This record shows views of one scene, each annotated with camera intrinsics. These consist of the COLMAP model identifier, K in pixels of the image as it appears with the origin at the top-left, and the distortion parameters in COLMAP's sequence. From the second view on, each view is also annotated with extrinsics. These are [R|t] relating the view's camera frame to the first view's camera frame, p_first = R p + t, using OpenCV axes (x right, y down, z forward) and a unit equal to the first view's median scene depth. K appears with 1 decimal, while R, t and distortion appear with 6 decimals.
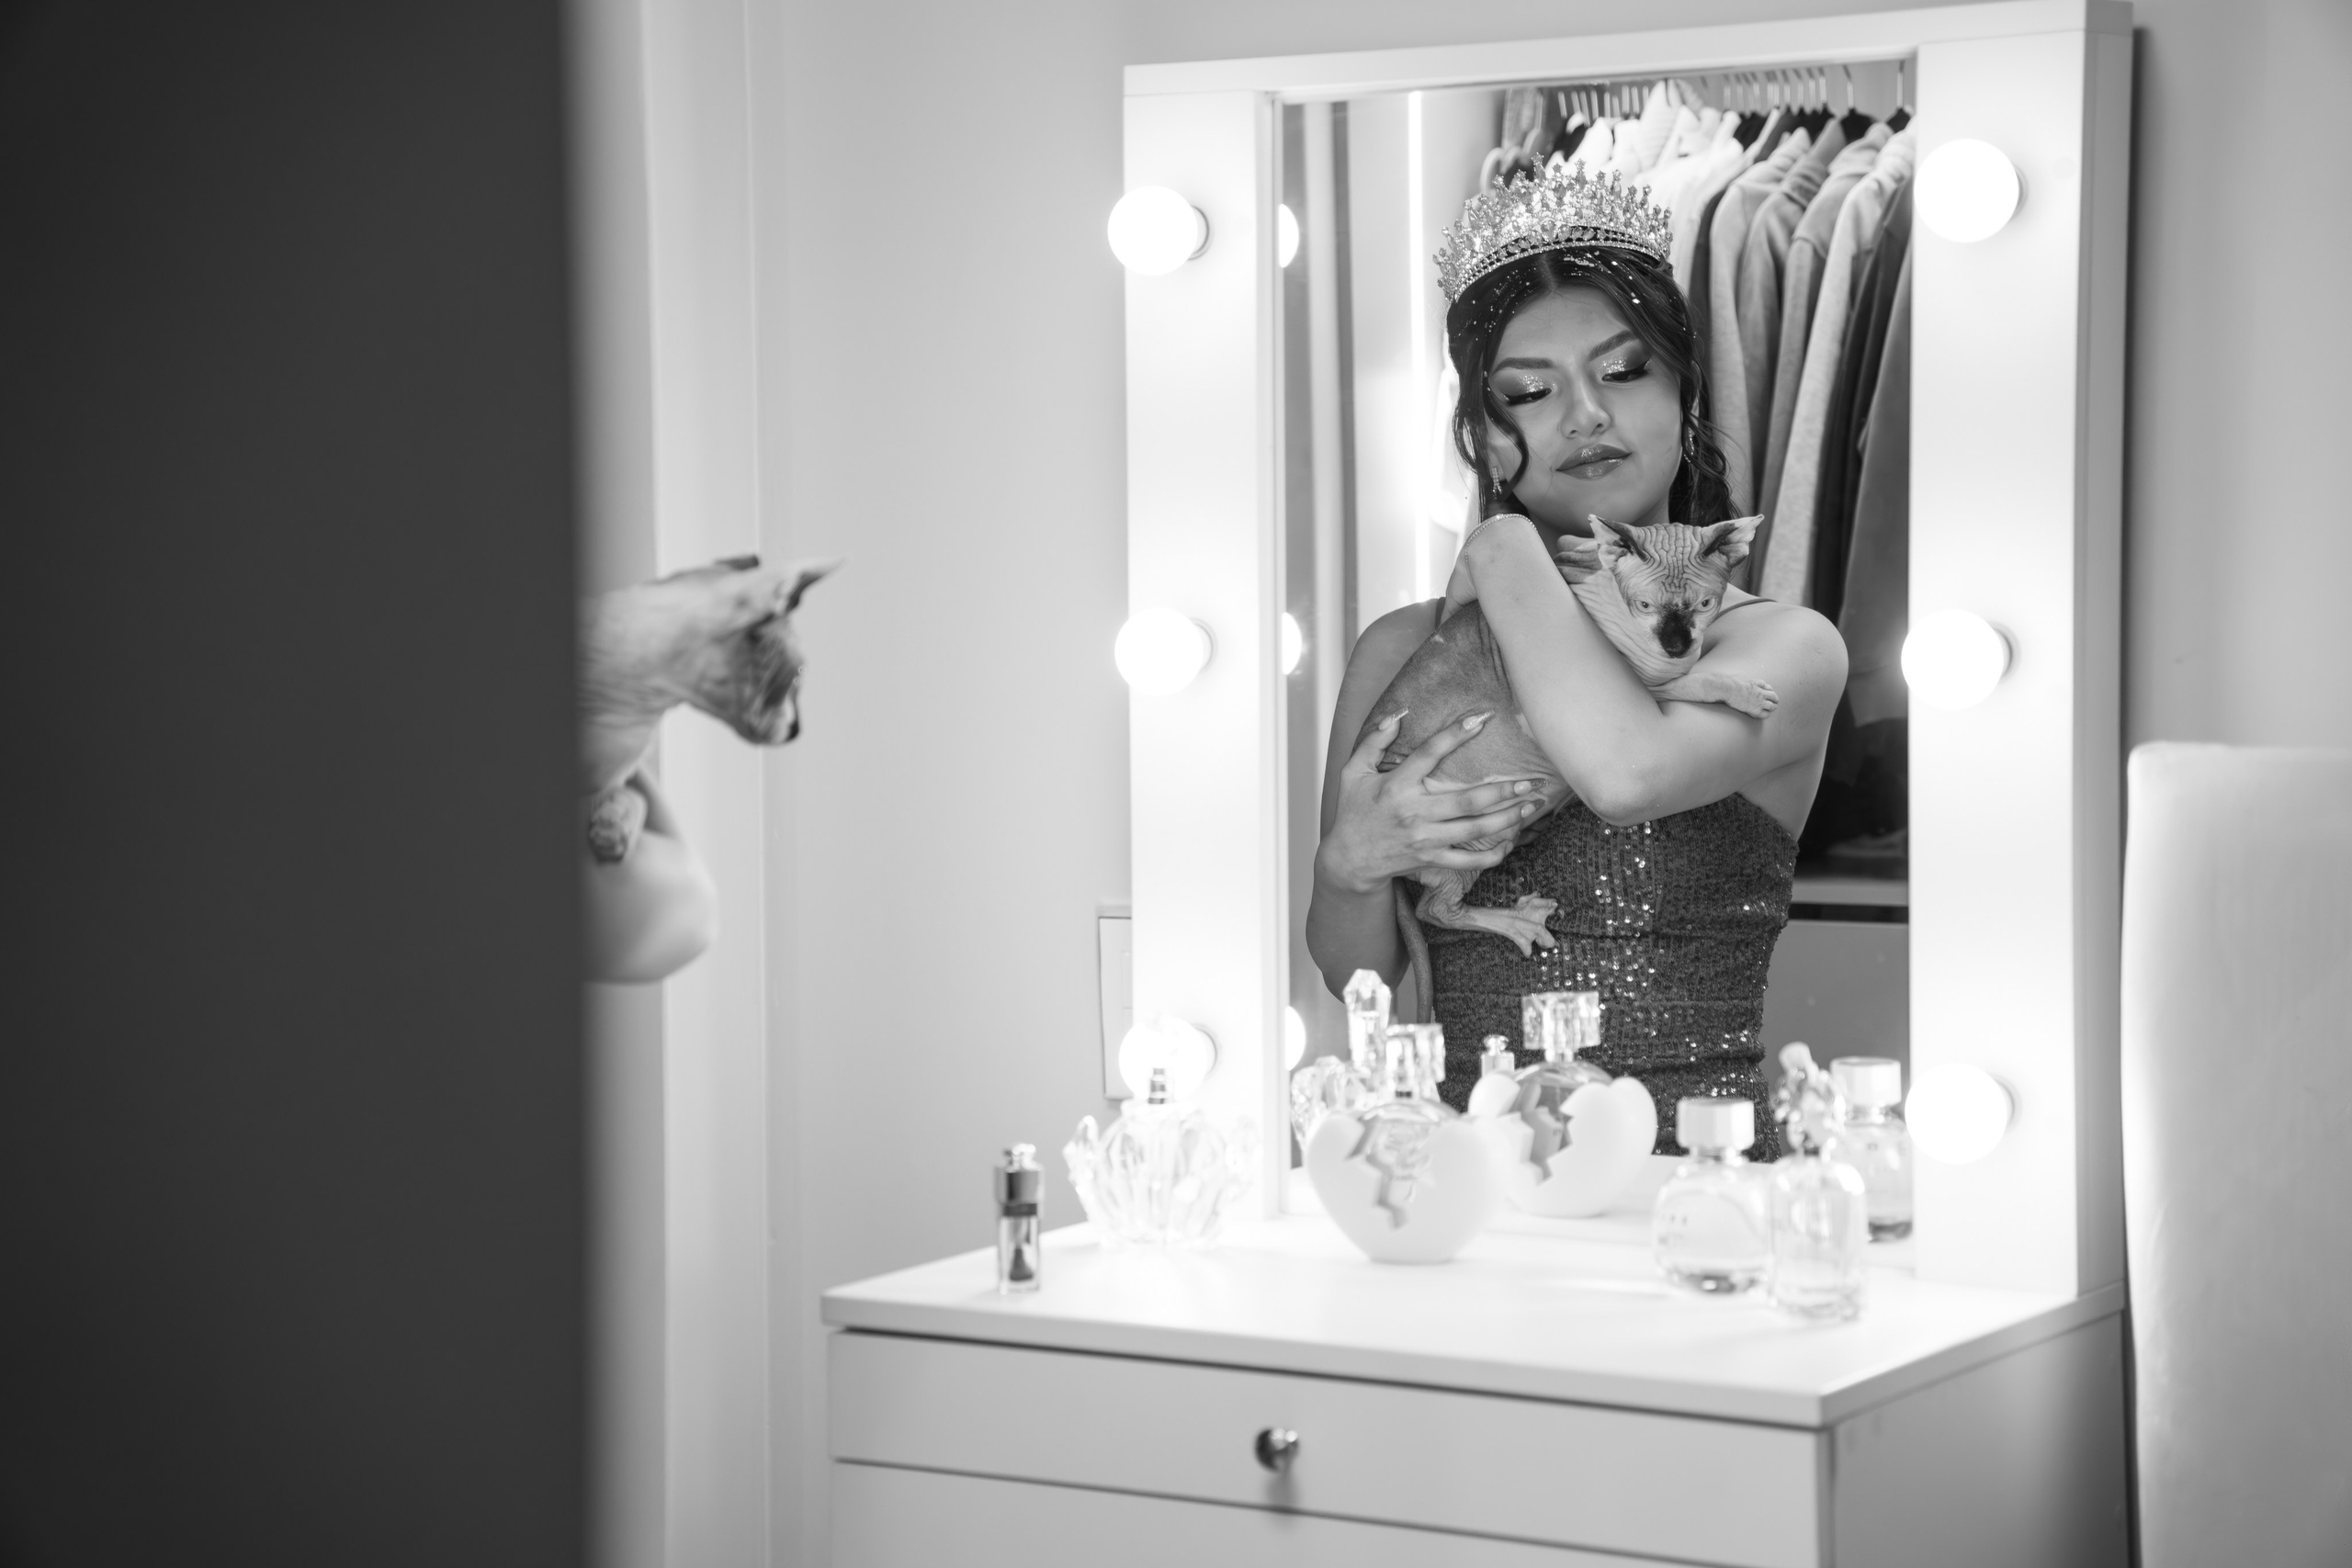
lens RADIAL K [[4788.3, 0, 1176.0], [0, 4788.3, 784.0], [0, 0, 1]] dist [0.420326, 0.035407]
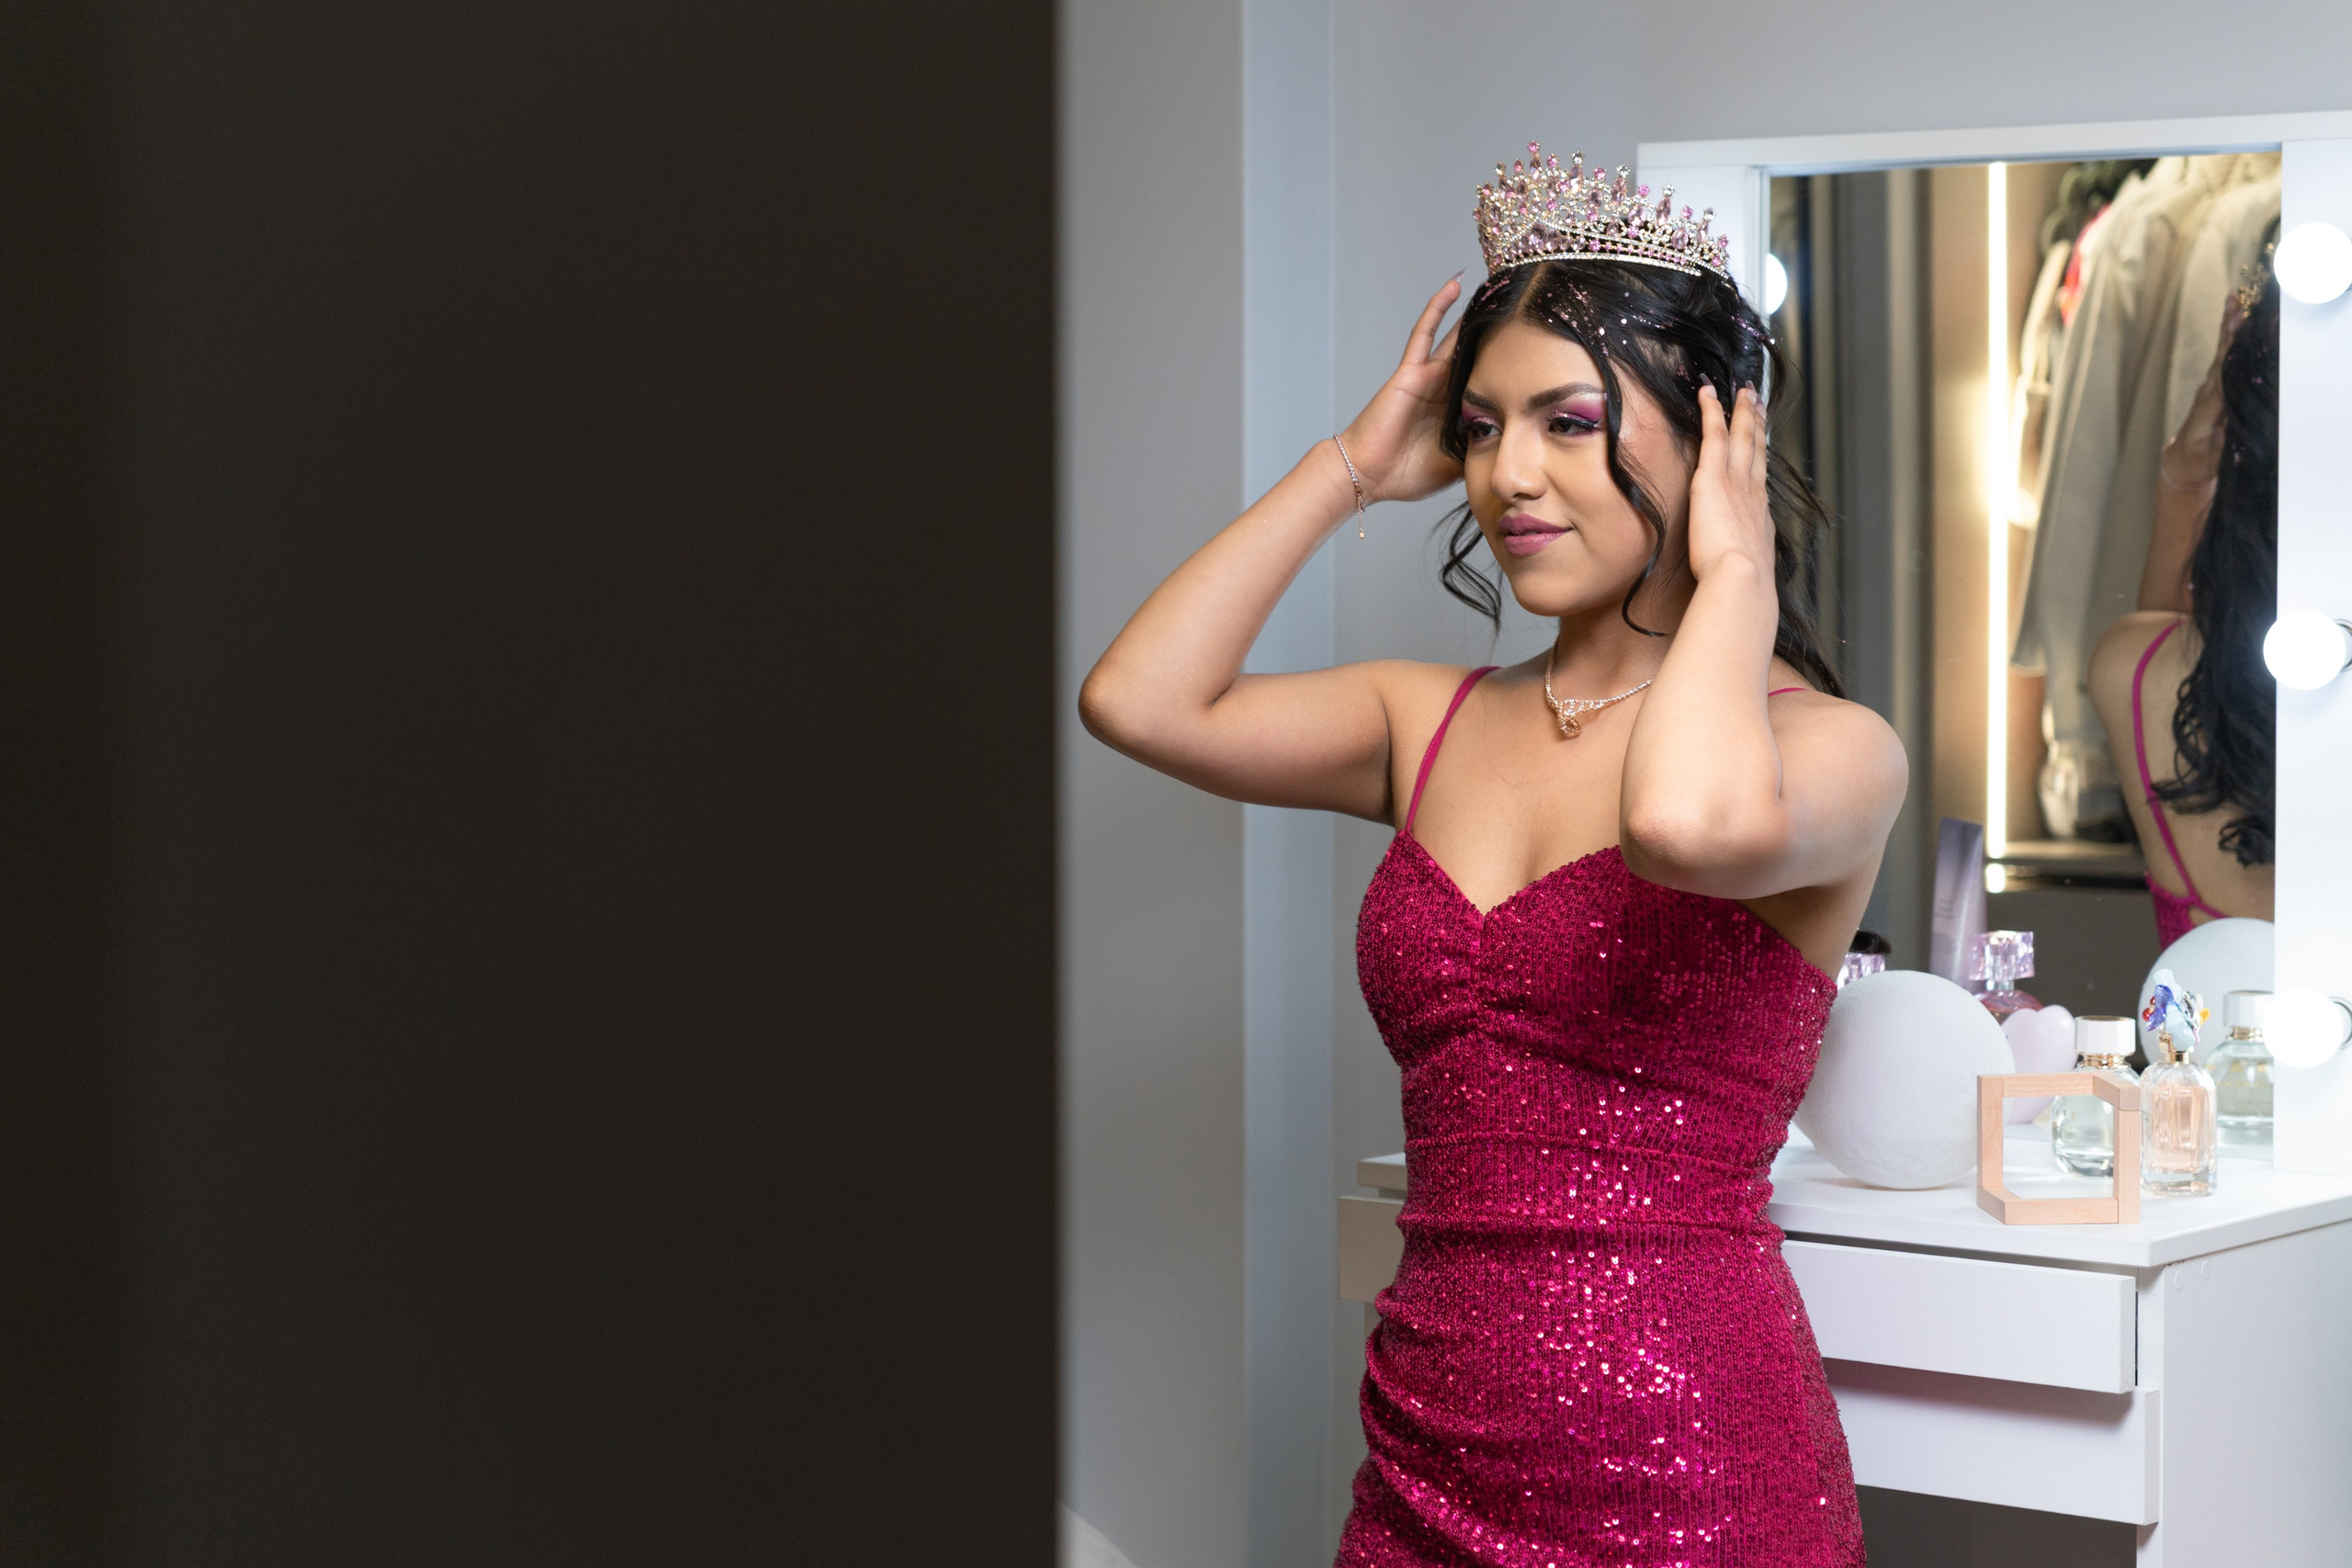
lens RADIAL K [[5150.5, 0, 1176.0], [0, 5150.5, 784.0], [0, 0, 1]] dist [0.001962, -0.034528]
pose [[0.990467, 0.017076, -0.136690, 0.052991], [-0.017108, 0.999853, 0.000938, 0.010119], [0.136686, 0.001409, 0.990613, -0.267994]]
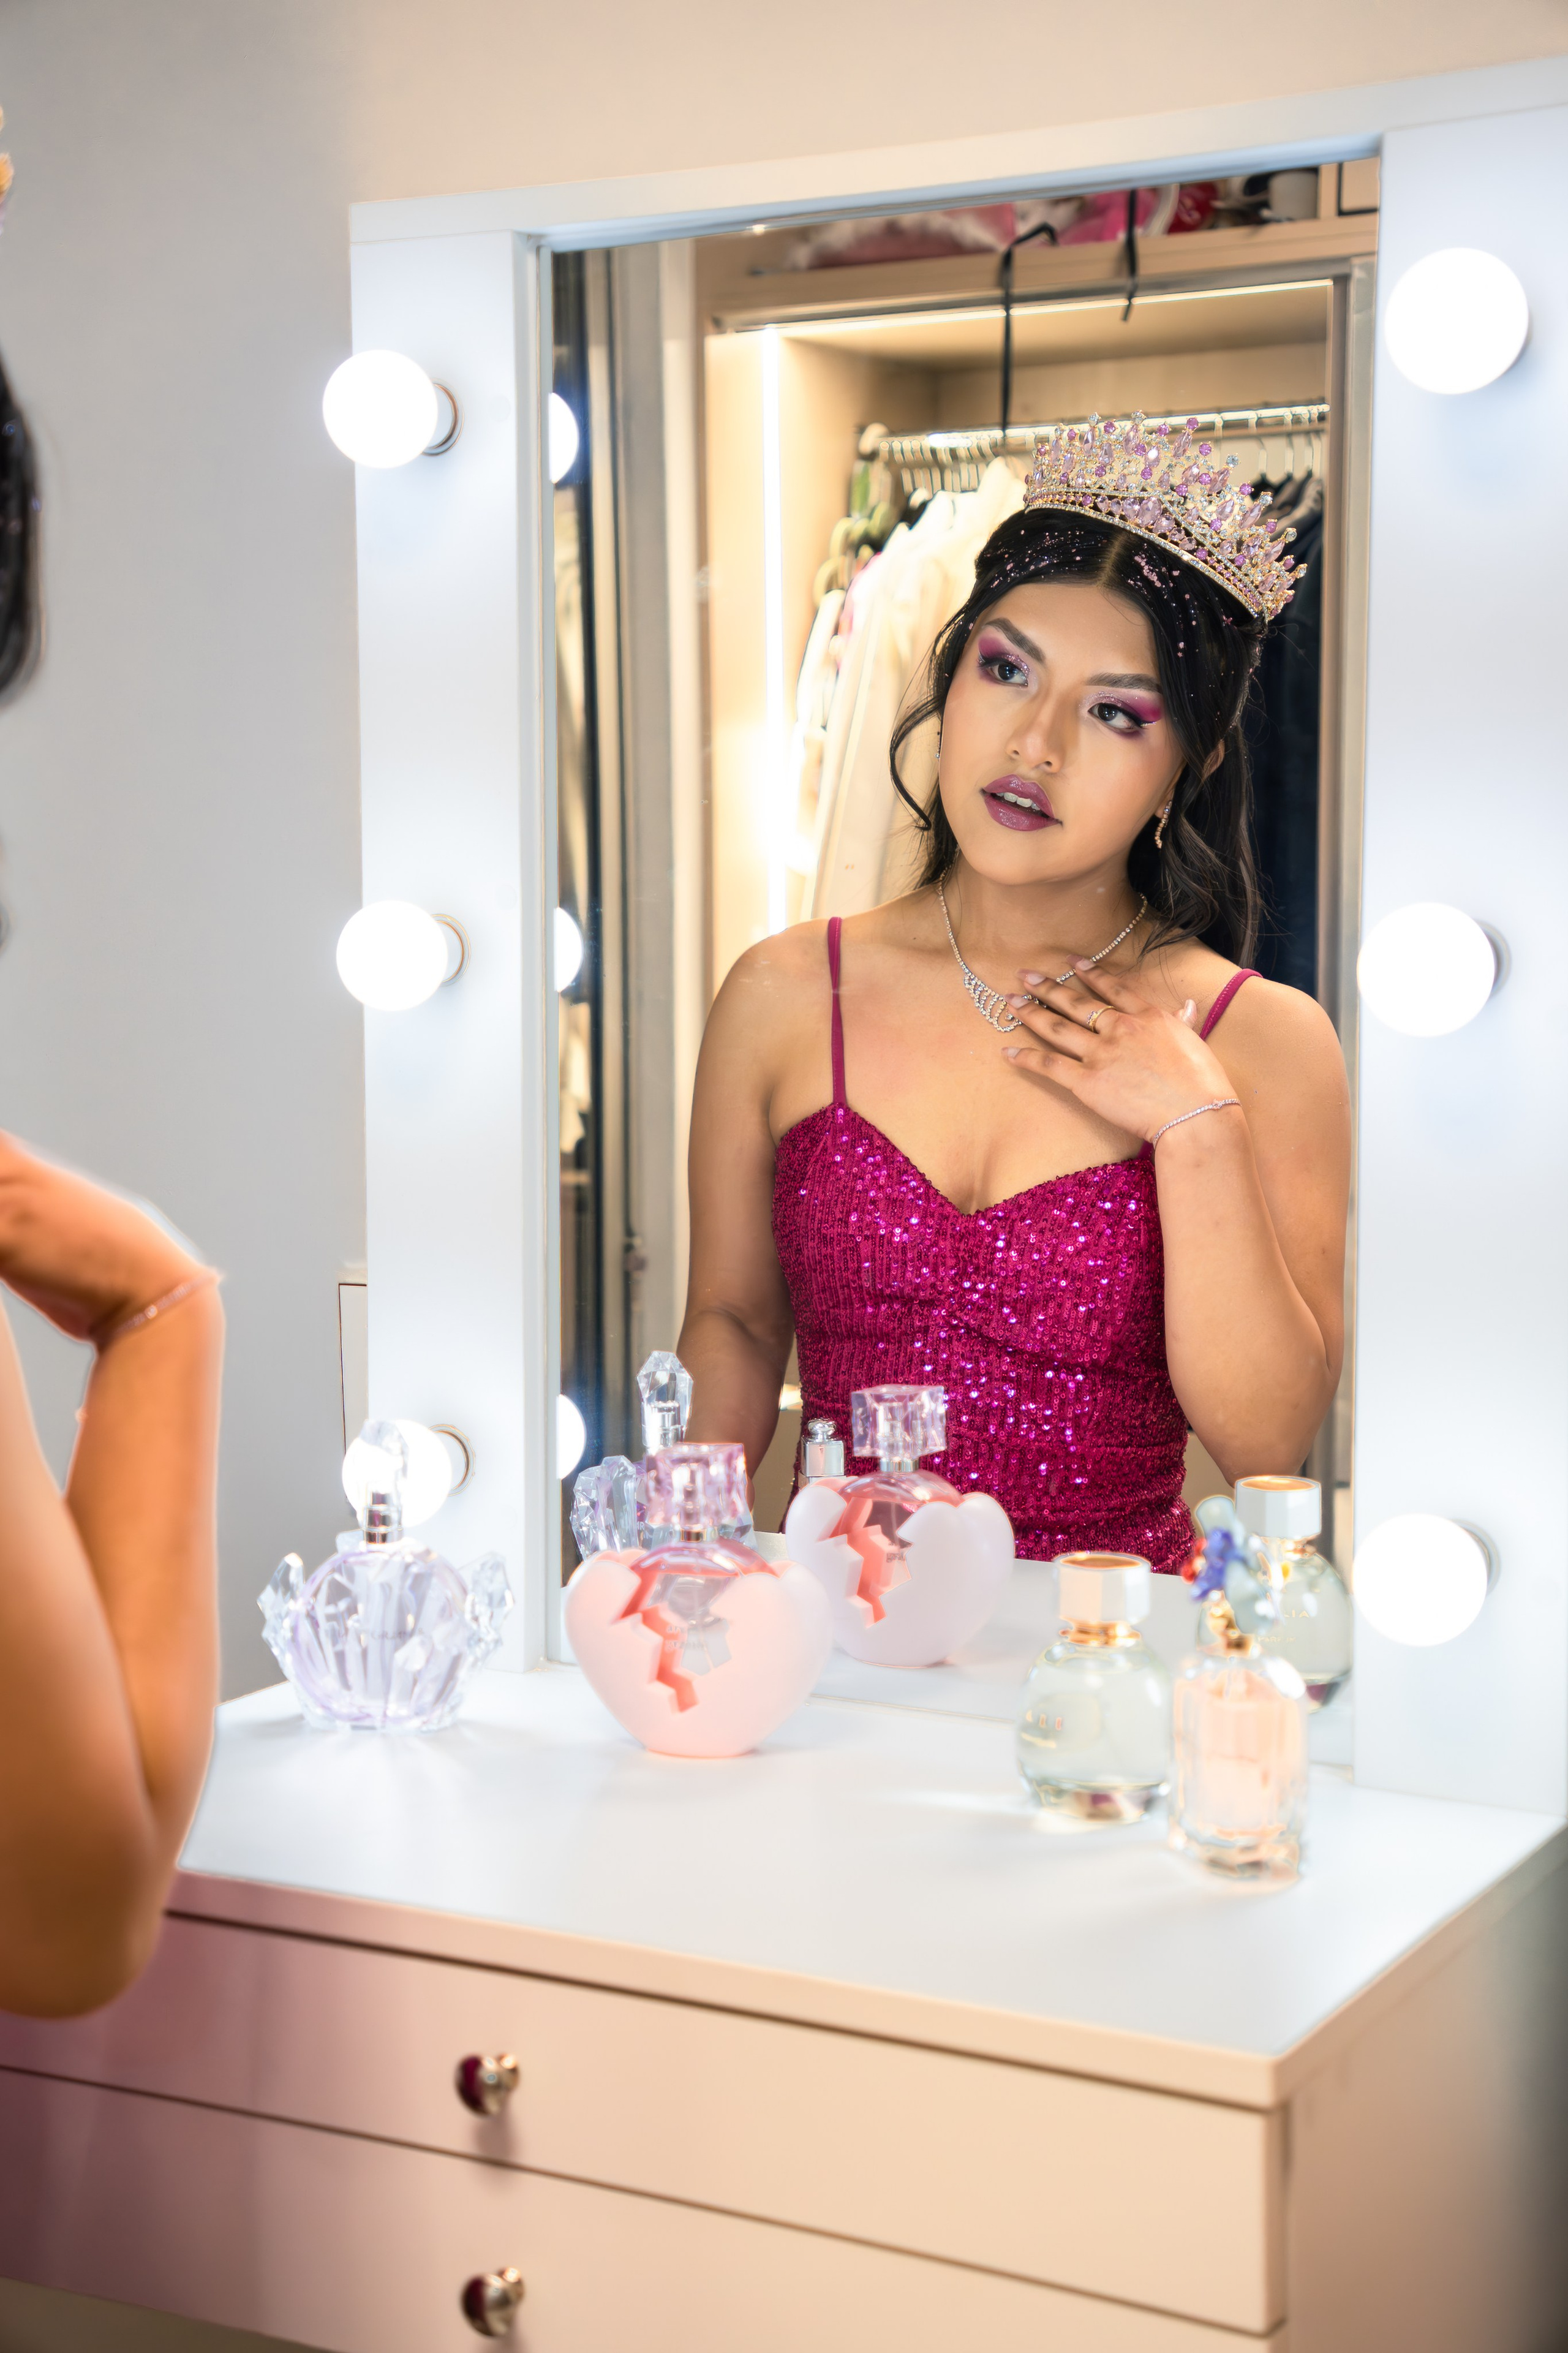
lens RADIAL K [[3369.3, 0, 784.0], [0, 3369.3, 1176.5], [0, 0, 1]] dist [0.218930, -0.022393]
pose [[0.998981, 0.005766, 0.044770, 0.035853], [-0.006948, 0.999630, 0.026293, -0.006588], [-0.044601, -0.026578, 0.998651, 0.442529]]
